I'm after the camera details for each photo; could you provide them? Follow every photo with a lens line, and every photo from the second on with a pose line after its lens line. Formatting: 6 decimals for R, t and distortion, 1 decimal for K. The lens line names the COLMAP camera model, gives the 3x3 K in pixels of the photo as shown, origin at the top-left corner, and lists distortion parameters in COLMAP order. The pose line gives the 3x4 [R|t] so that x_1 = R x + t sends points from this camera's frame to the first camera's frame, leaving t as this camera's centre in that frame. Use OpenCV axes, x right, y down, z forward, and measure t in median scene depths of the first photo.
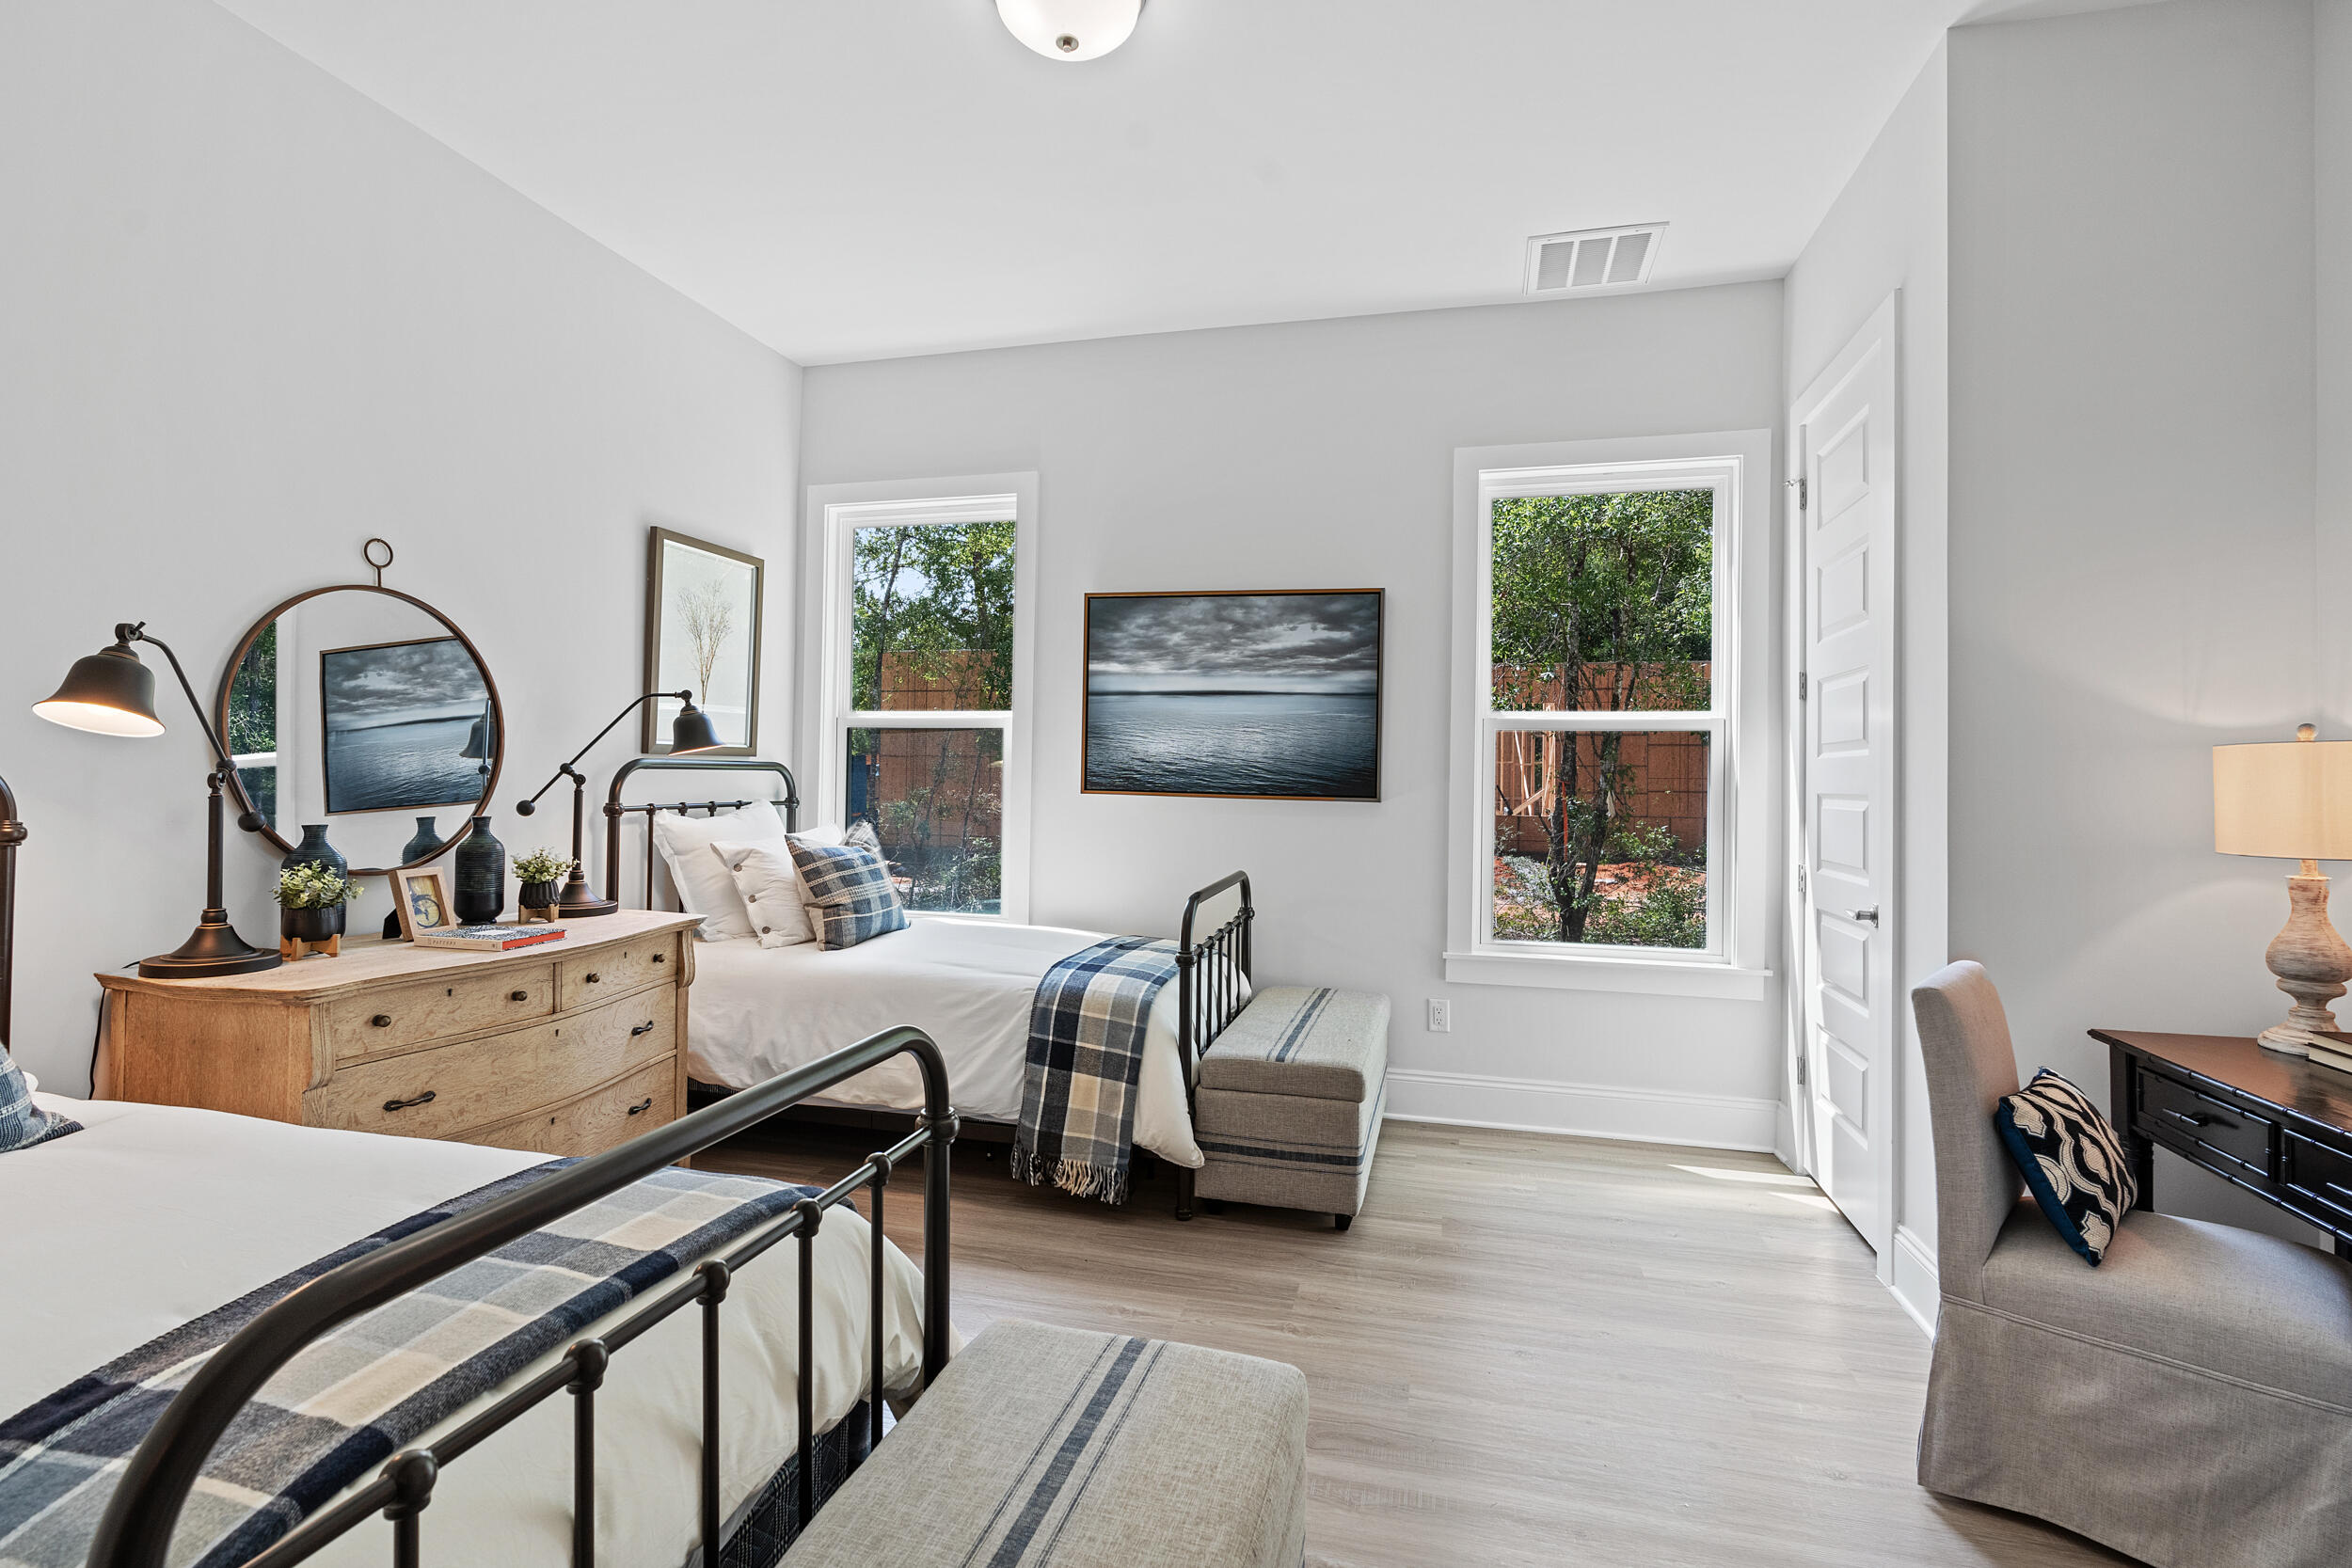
lens RADIAL K [[1068.6, 0, 1173.8], [0, 1068.6, 767.7], [0, 0, 1]] dist [-0.000508, -0.000175]
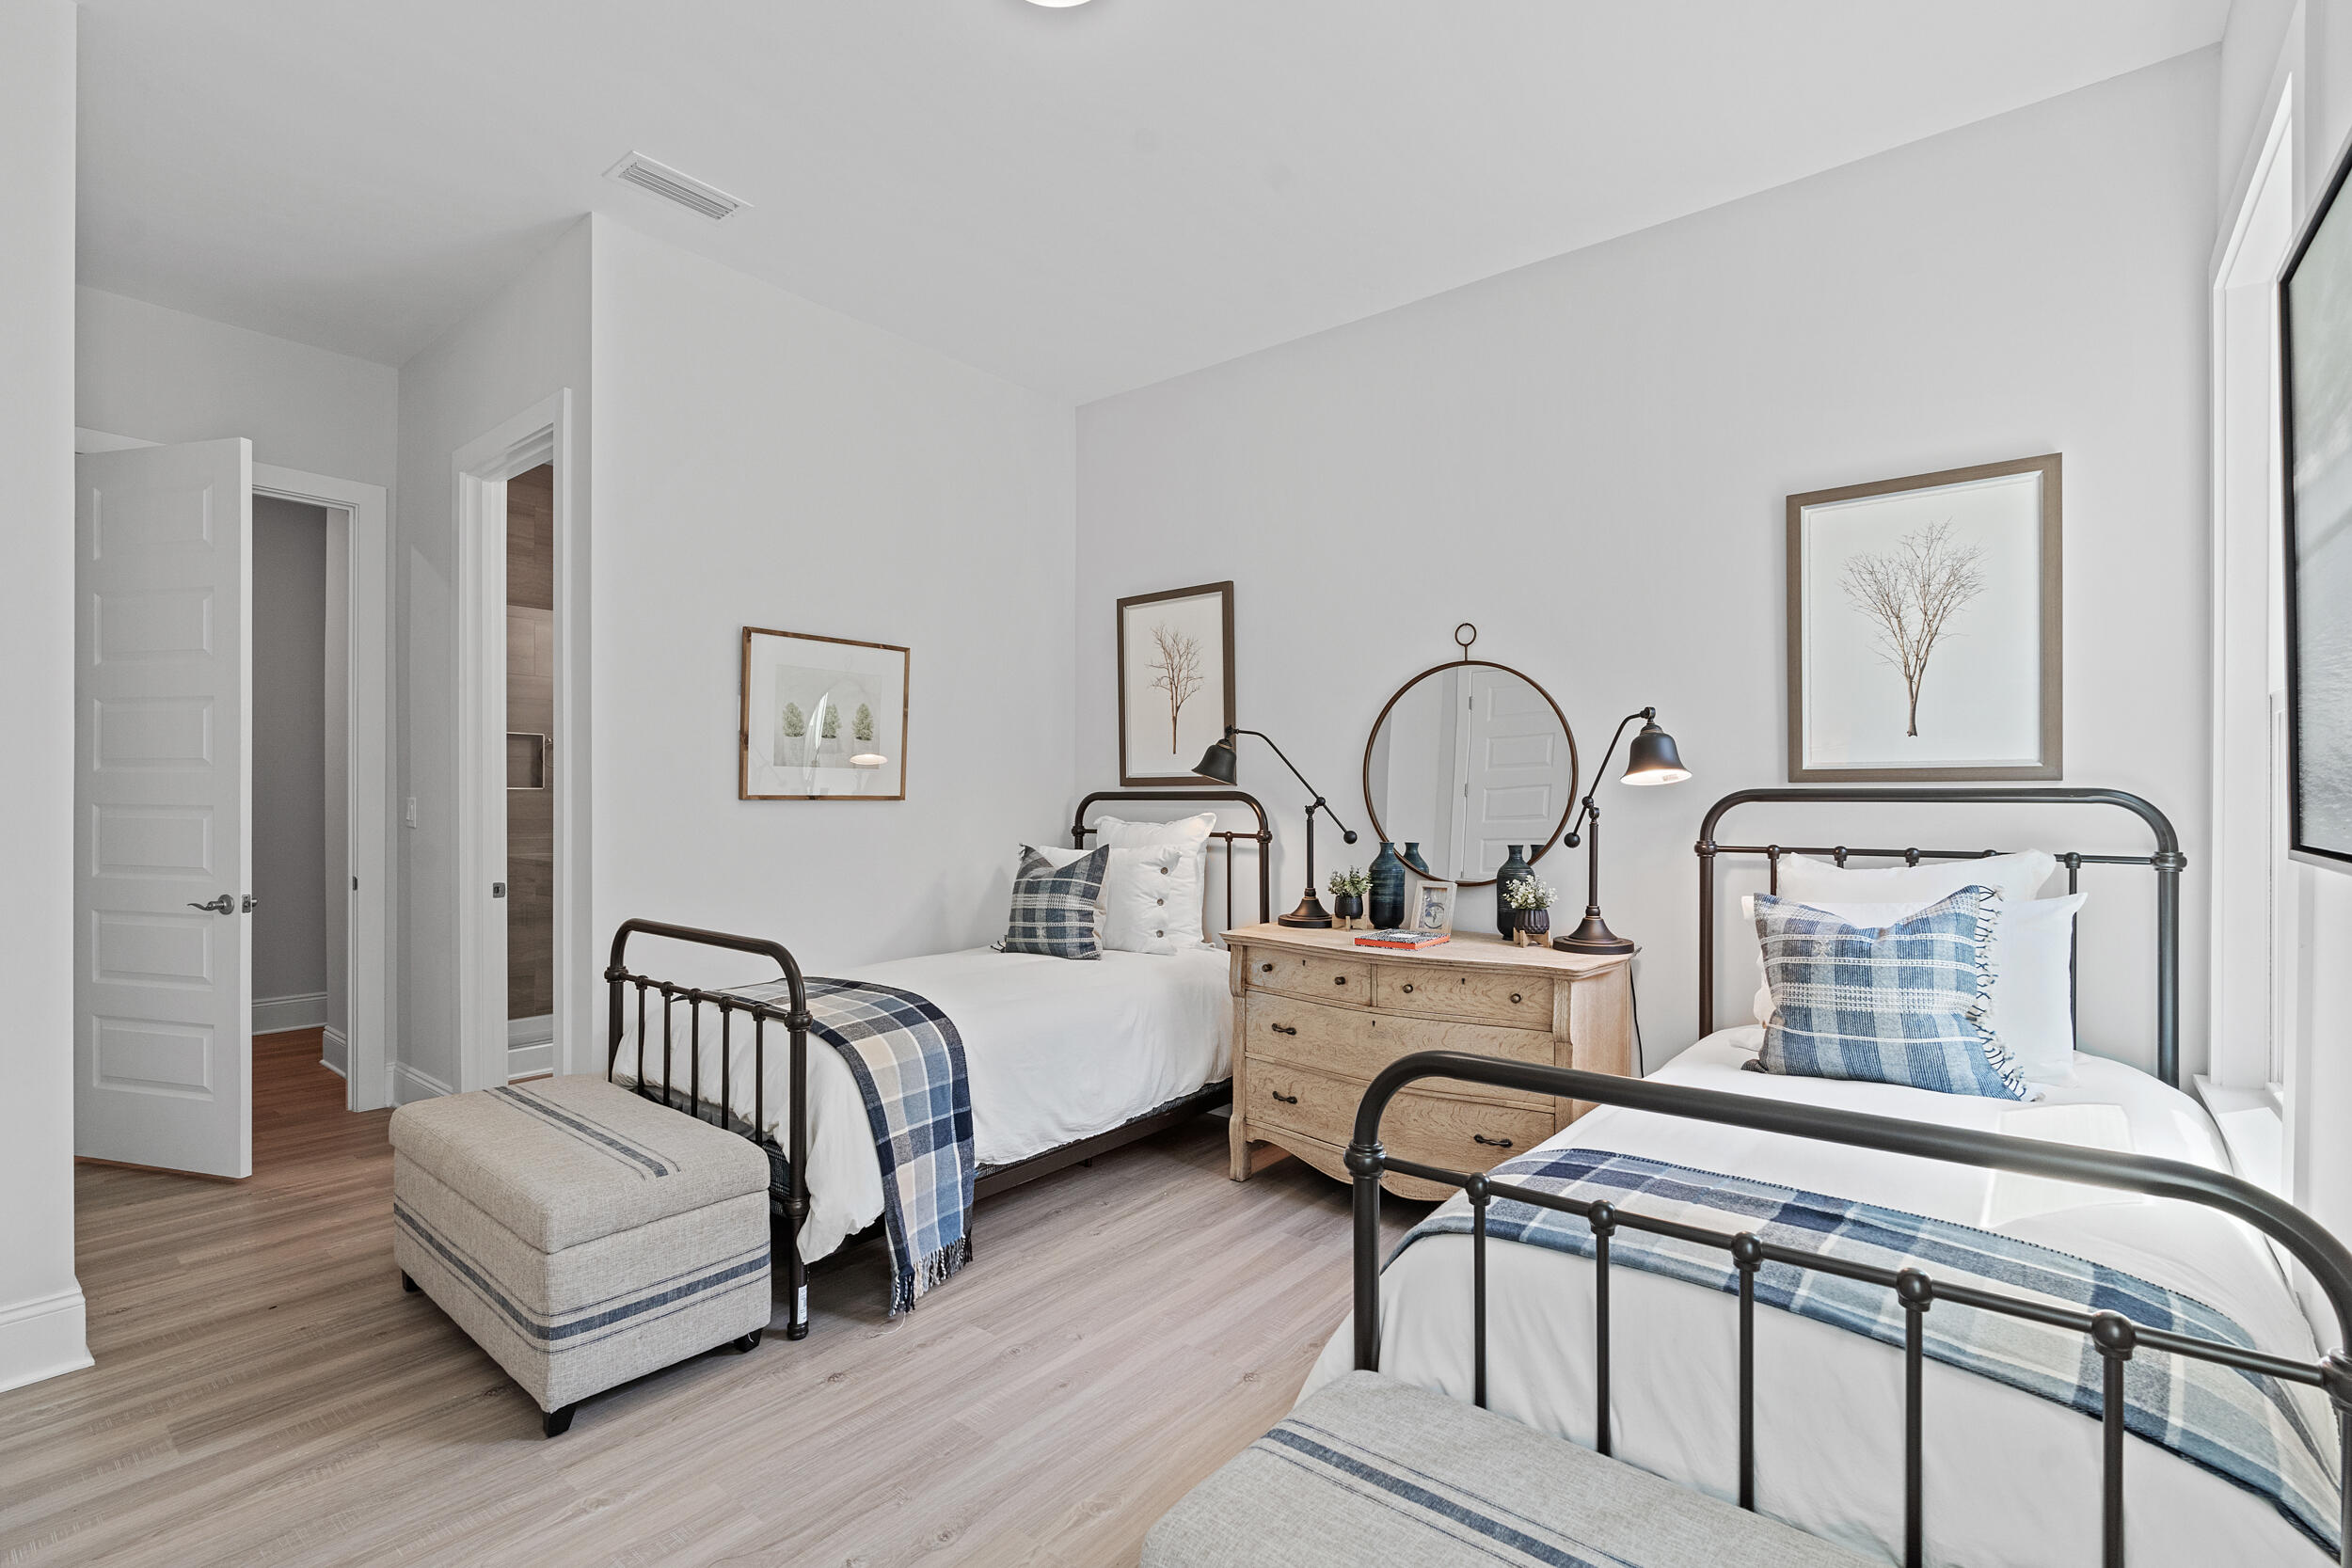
lens RADIAL K [[1057.2, 0, 1176.0], [0, 1057.2, 784.0], [0, 0, 1]] dist [0.000913, 0.000016]
pose [[-0.416639, -0.016556, -0.908921, 0.575185], [0.004800, 0.999780, -0.020411, 0.003334], [0.909060, -0.012867, -0.416468, 1.258139]]
